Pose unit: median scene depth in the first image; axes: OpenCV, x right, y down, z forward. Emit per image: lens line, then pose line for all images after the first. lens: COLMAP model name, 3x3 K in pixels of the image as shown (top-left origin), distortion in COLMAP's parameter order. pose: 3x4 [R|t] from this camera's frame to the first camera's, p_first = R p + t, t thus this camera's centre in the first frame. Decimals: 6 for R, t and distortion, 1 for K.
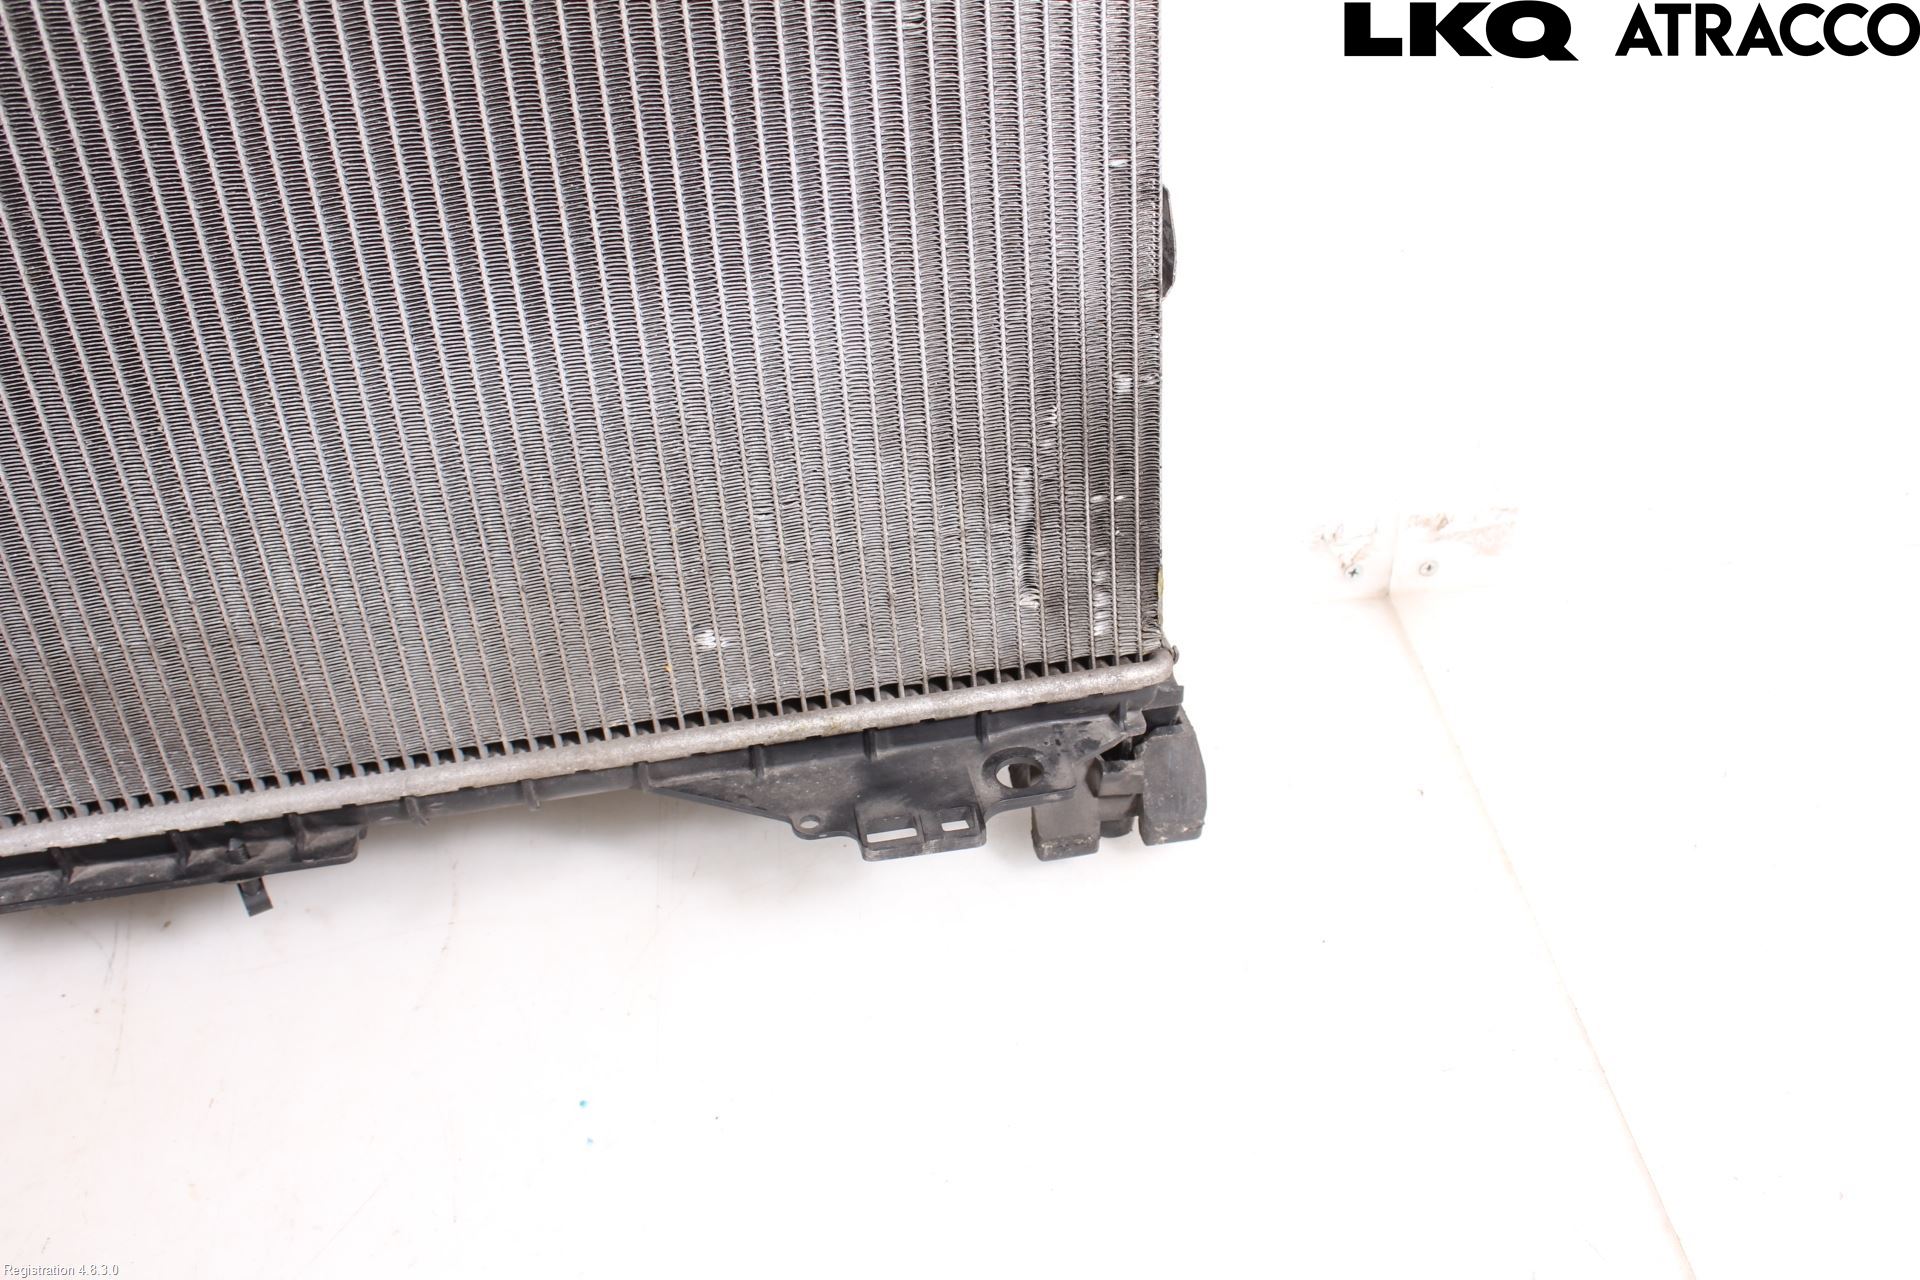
lens RADIAL K [[1883.6, 0, 961.9], [0, 1883.6, 640.1], [0, 0, 1]] dist [-0.090792, 0.000000]
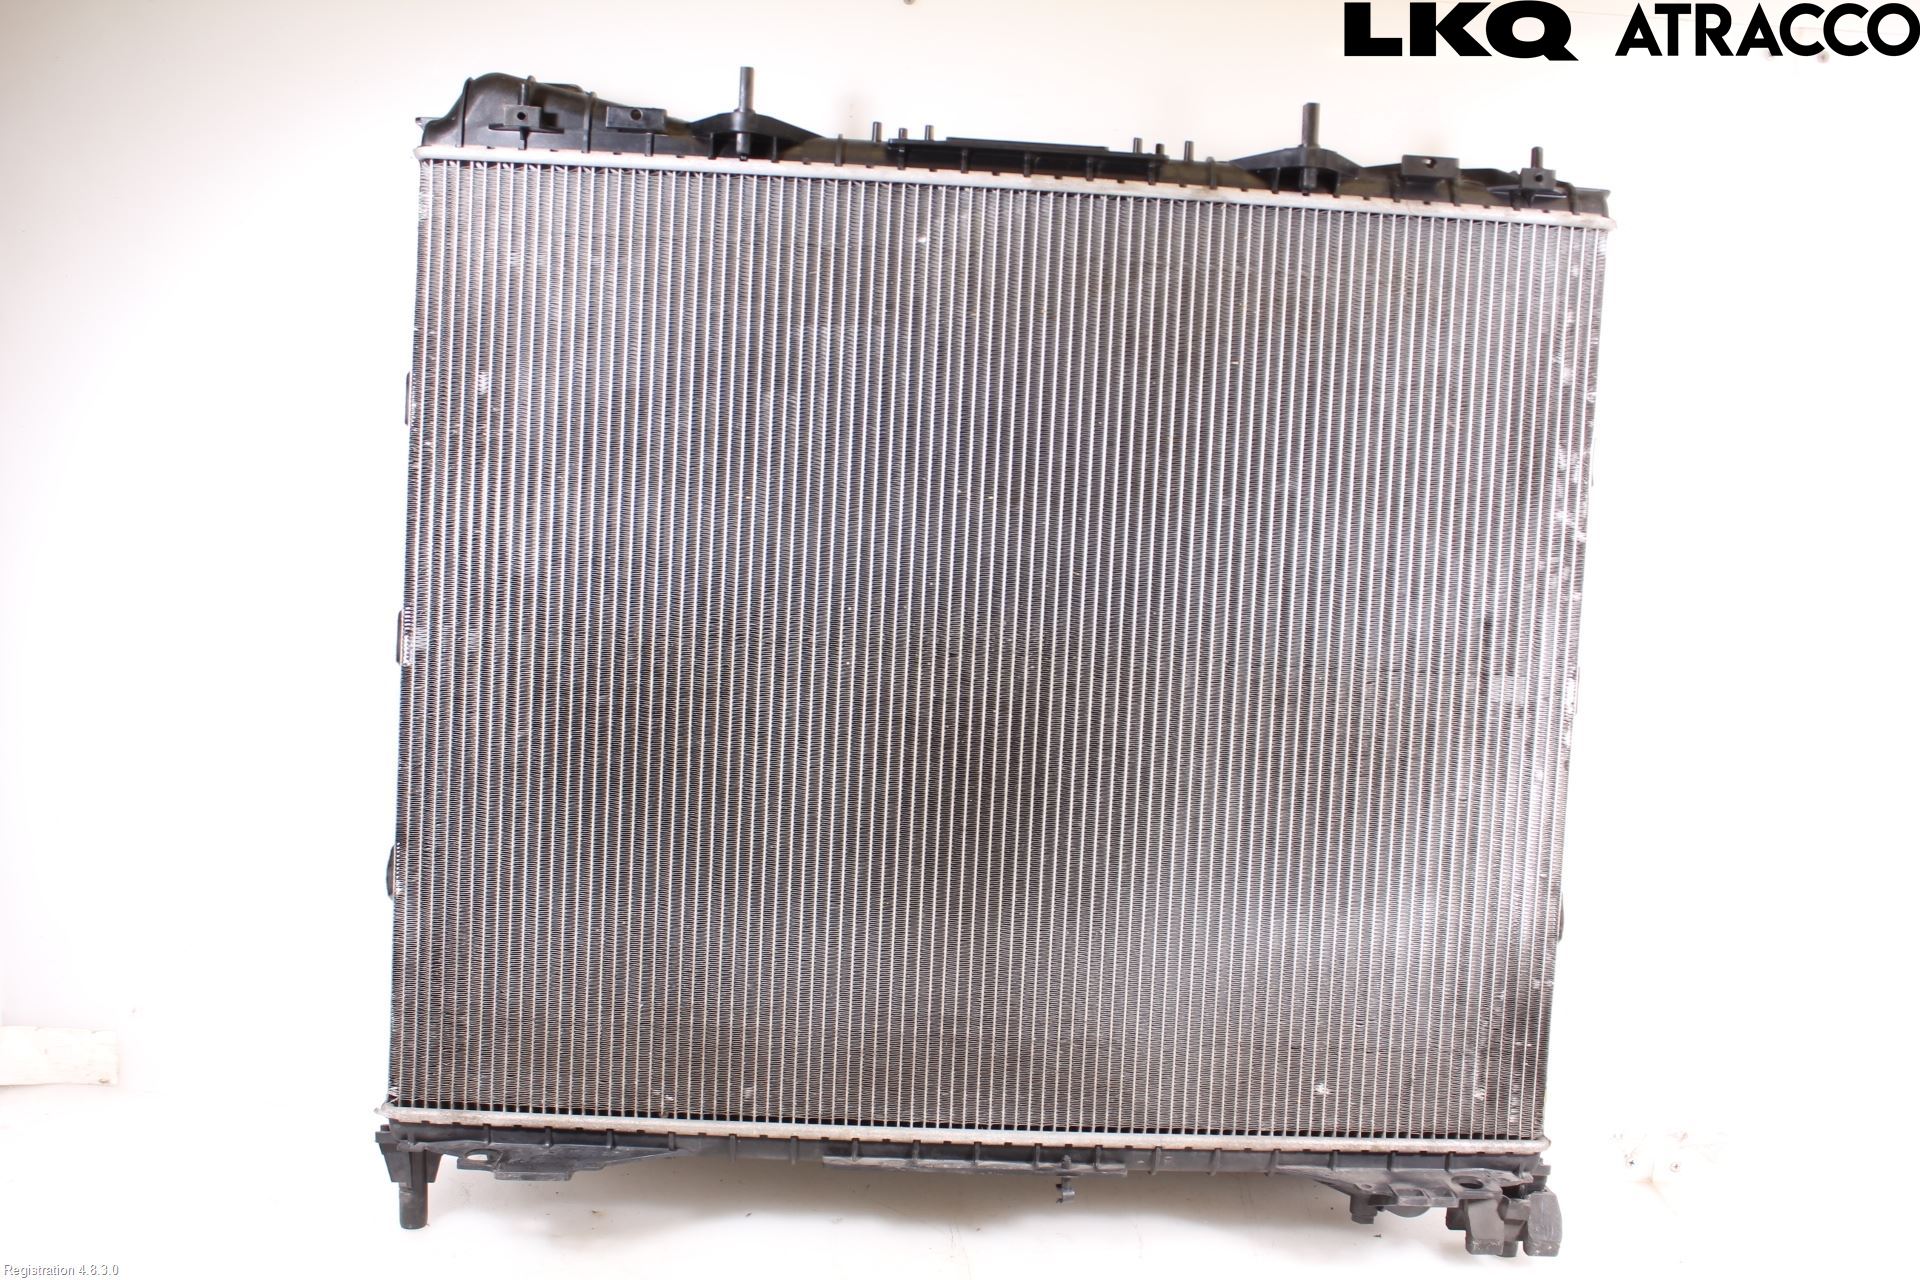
lens RADIAL K [[1883.6, 0, 967.1], [0, 1883.6, 648.4], [0, 0, 1]] dist [-0.090792, 0.000000]
pose [[0.986877, 0.109314, -0.118844, -0.325465], [-0.155013, 0.847460, -0.507723, 0.680472], [0.045214, 0.519483, 0.853284, -0.973249]]
